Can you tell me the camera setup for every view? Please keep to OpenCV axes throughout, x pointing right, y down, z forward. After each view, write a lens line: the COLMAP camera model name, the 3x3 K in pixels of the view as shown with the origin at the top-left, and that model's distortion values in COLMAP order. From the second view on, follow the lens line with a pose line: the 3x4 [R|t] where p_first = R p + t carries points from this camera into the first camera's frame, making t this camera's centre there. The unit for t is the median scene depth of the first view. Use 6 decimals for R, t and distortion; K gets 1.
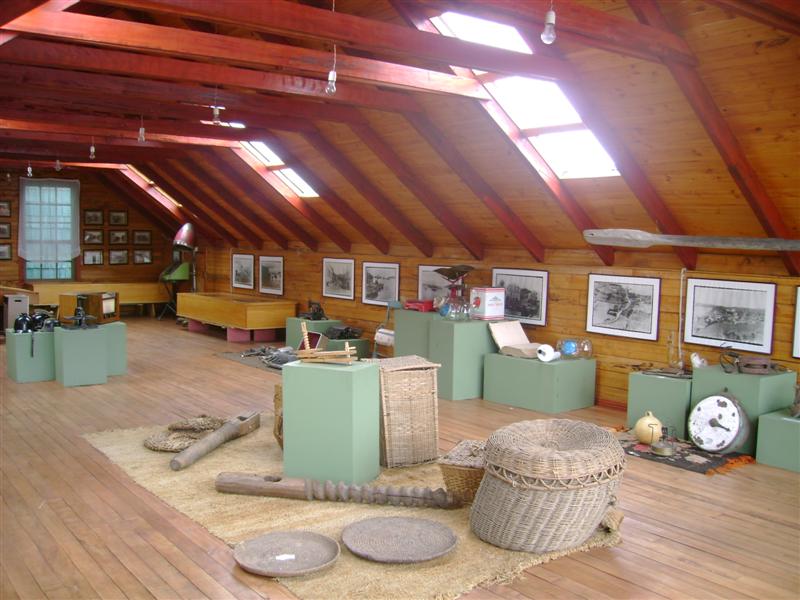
lens RADIAL K [[805.1, 0, 400.0], [0, 805.1, 300.0], [0, 0, 1]] dist [-0.134316, 0.110015]
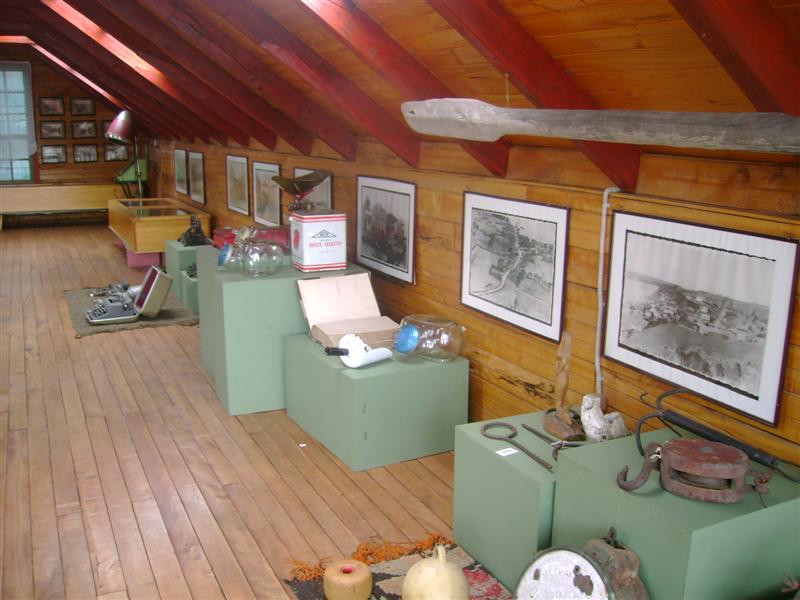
lens RADIAL K [[805.1, 0, 400.0], [0, 805.1, 300.0], [0, 0, 1]] dist [-0.134316, 0.110015]
pose [[0.980628, 0.028162, -0.193847, 0.299009], [-0.000795, 0.990175, 0.139828, -0.036238], [0.195880, -0.136965, 0.971016, 0.493094]]
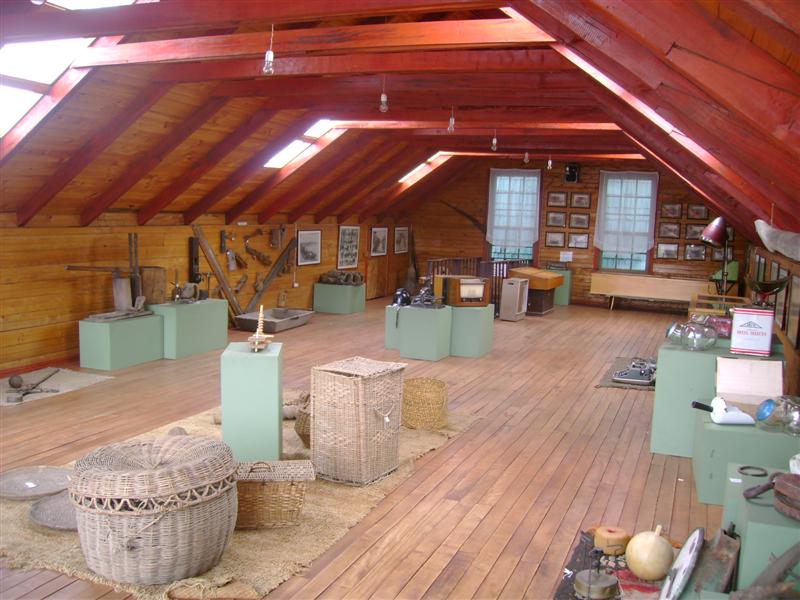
lens RADIAL K [[805.1, 0, 400.0], [0, 805.1, 300.0], [0, 0, 1]] dist [-0.134316, 0.110015]
pose [[0.532708, 0.093447, -0.841124, 0.558257], [-0.091125, 0.994440, 0.052768, -0.032298], [0.841379, 0.048537, 0.538262, 0.413048]]
